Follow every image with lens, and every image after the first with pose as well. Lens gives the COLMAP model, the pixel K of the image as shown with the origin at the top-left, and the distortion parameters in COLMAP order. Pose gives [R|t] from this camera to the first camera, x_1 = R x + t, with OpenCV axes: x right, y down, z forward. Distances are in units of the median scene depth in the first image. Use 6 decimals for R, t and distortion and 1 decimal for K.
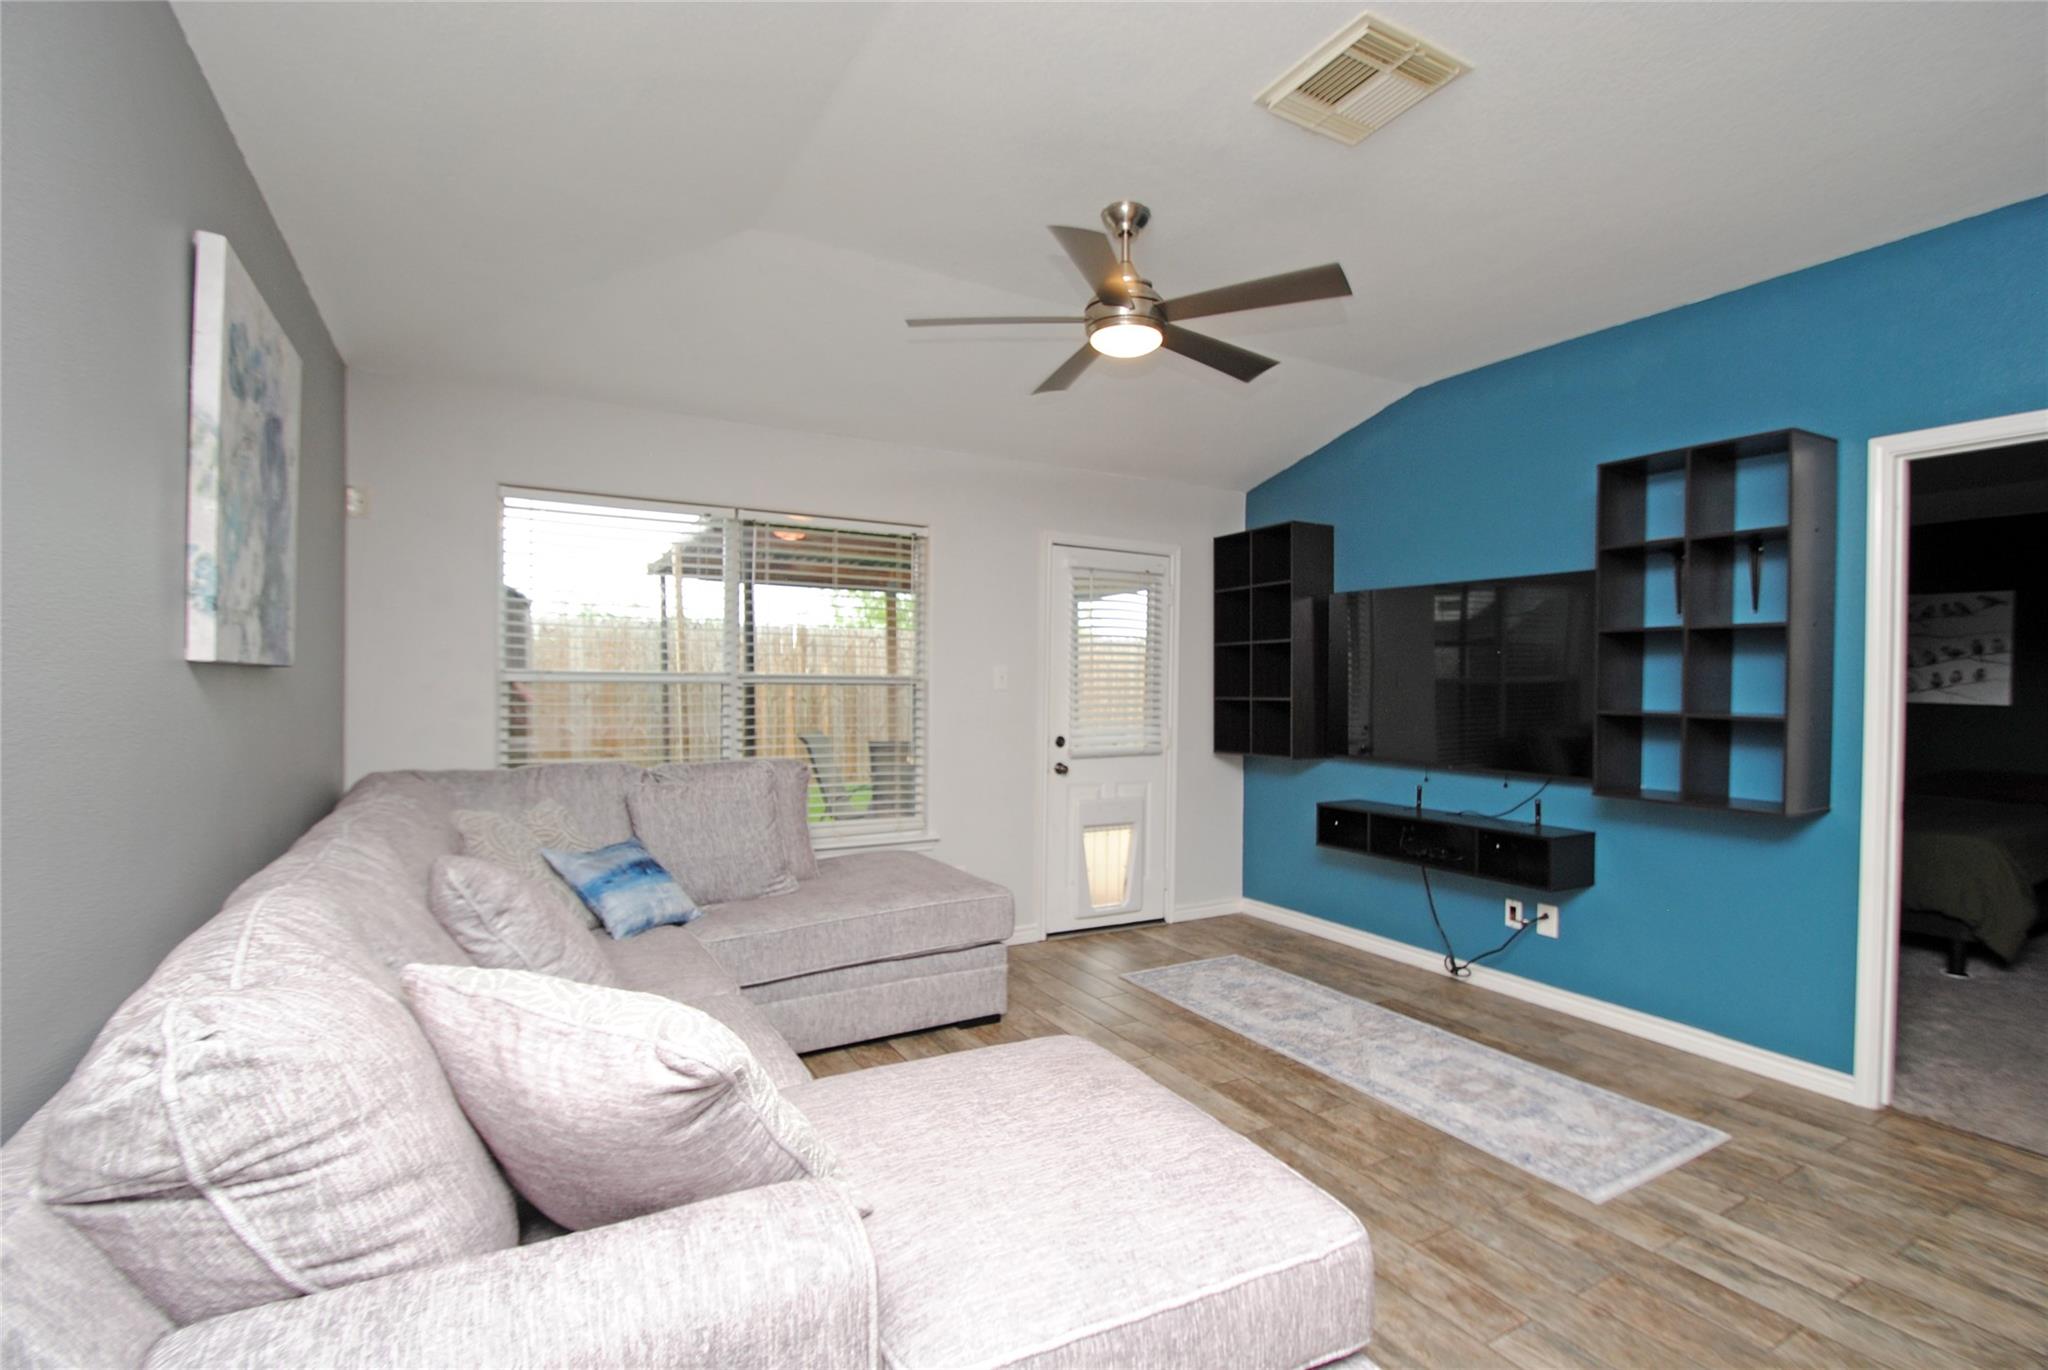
lens RADIAL K [[969.8, 0, 1041.7], [0, 969.8, 687.1], [0, 0, 1]] dist [0.008603, -0.016068]
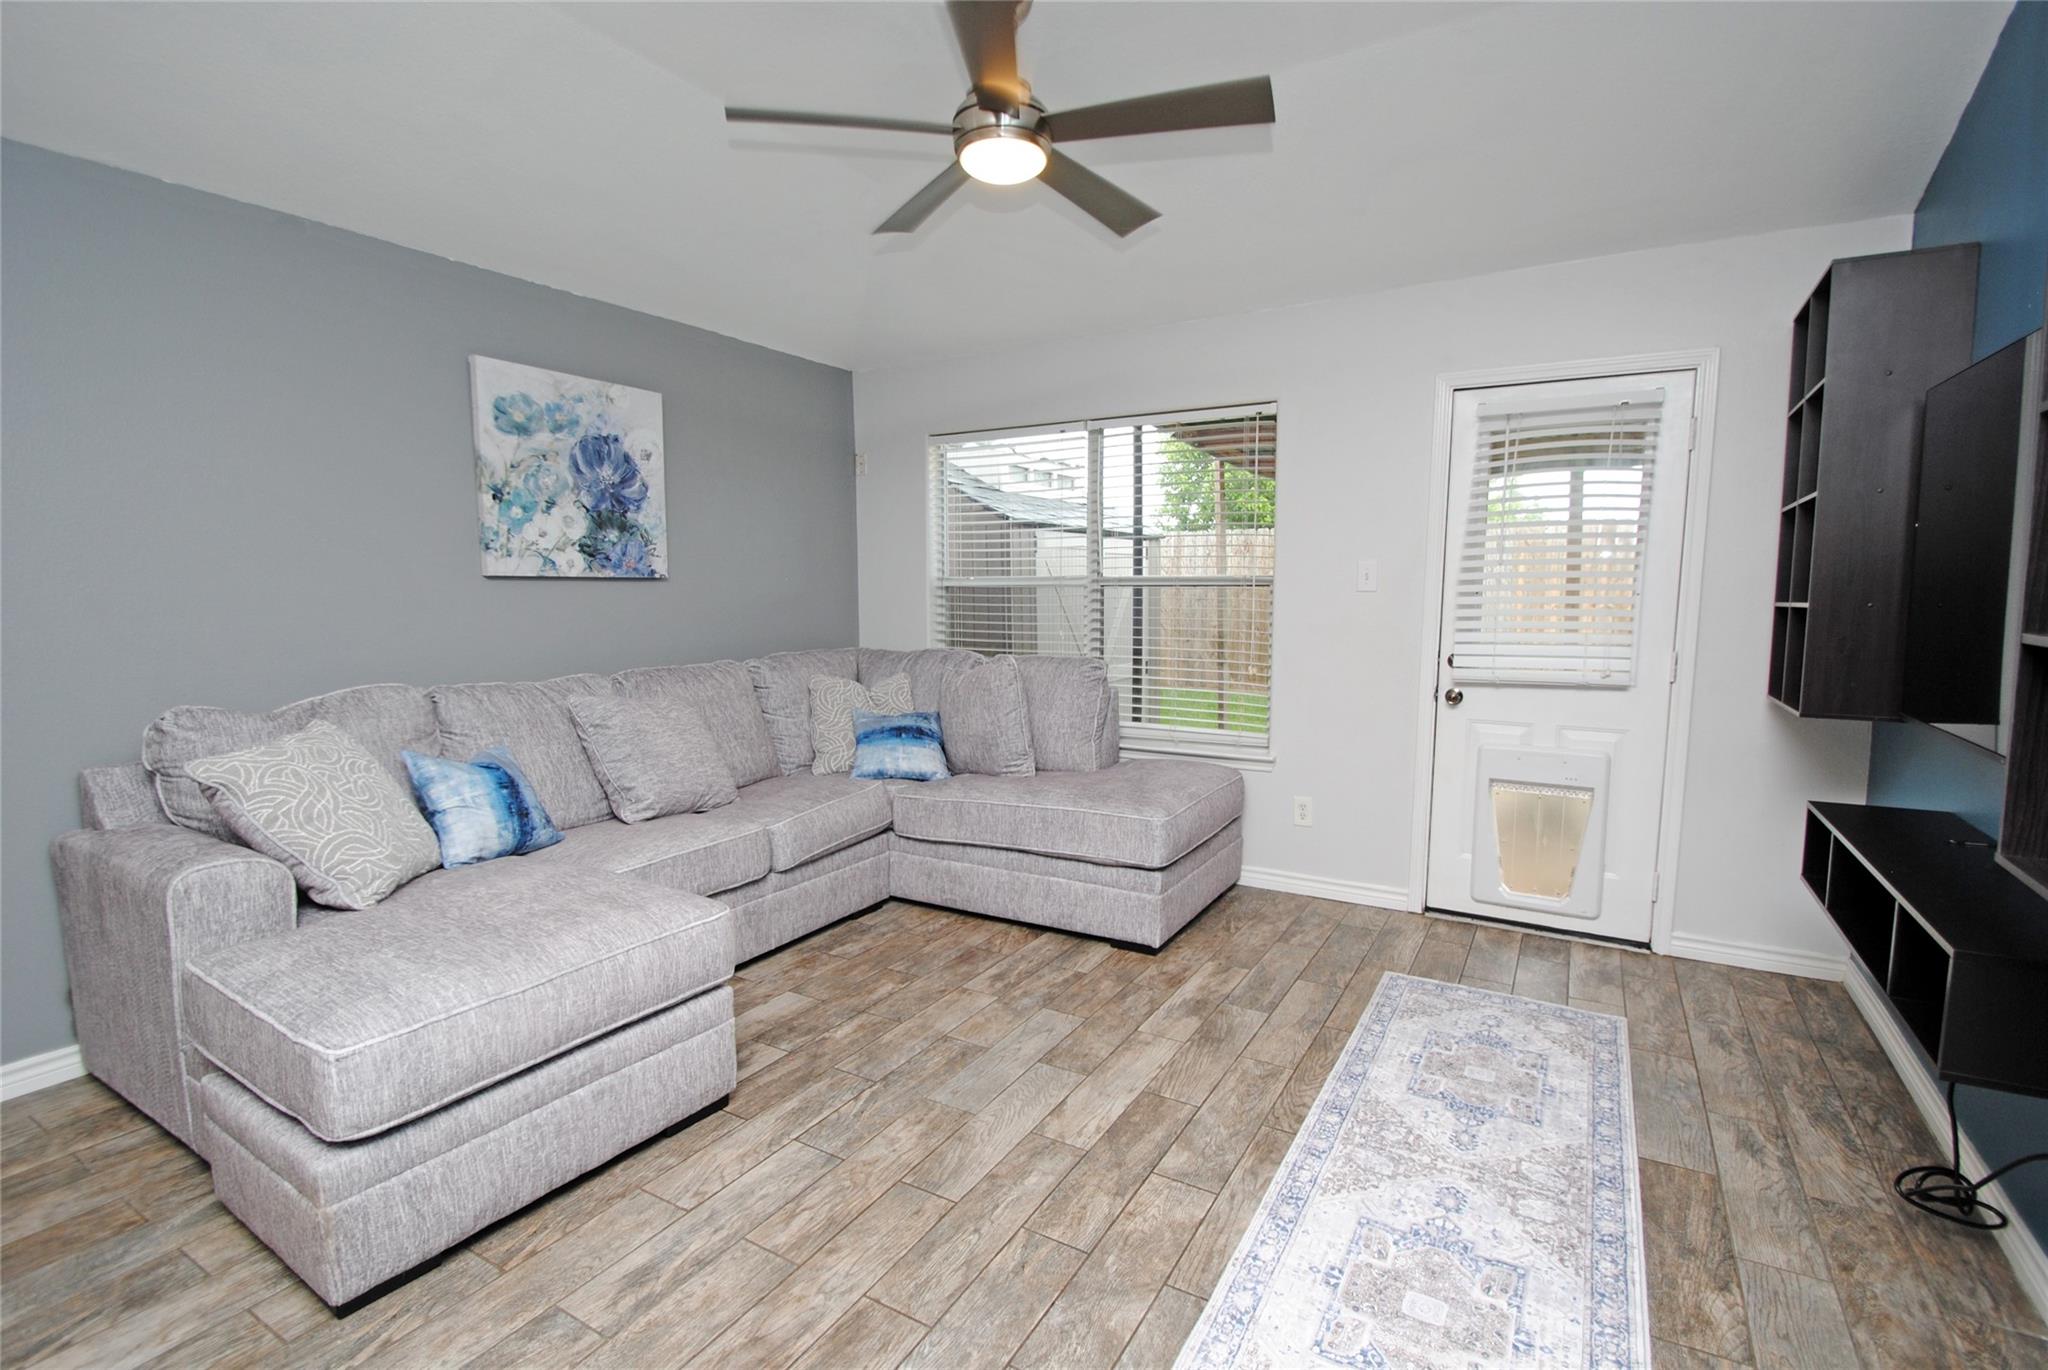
lens RADIAL K [[958.0, 0, 1014.8], [0, 958.0, 686.4], [0, 0, 1]] dist [0.011070, -0.016722]
pose [[0.479479, 0.080330, -0.873869, 0.739726], [0.002150, 0.995691, 0.092708, 0.010102], [0.877551, -0.046330, 0.477240, 0.522755]]
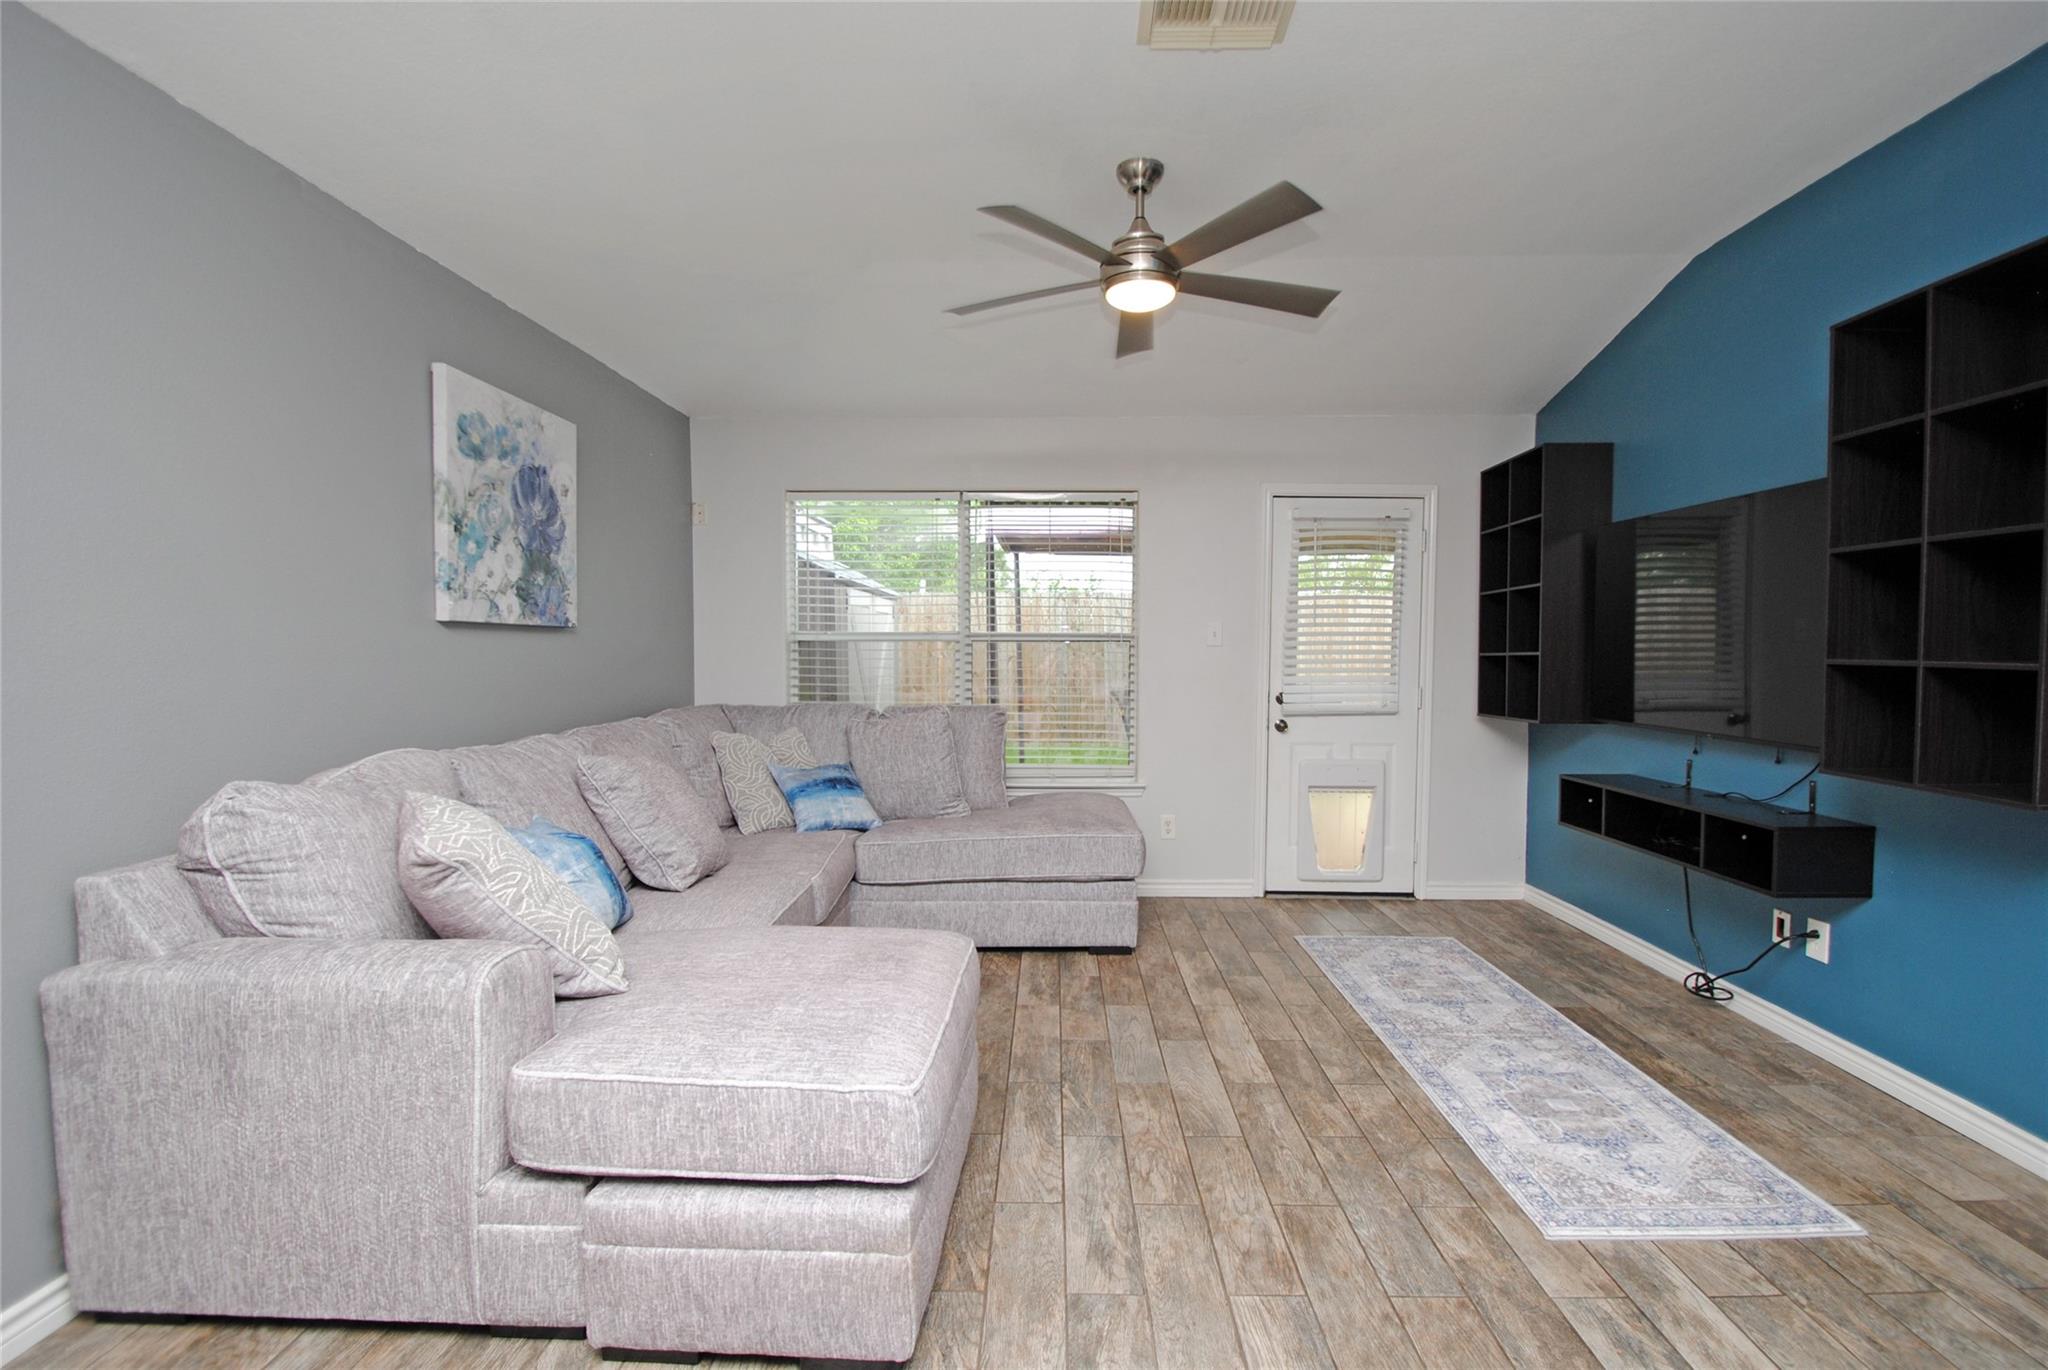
lens RADIAL K [[970.8, 0, 1024.0], [0, 970.8, 685.0], [0, 0, 1]] dist [0.011524, -0.016449]
pose [[0.851118, 0.010771, -0.524863, 0.462344], [0.003865, 0.999634, 0.026782, 0.022764], [0.524959, -0.024823, 0.850765, 0.044532]]
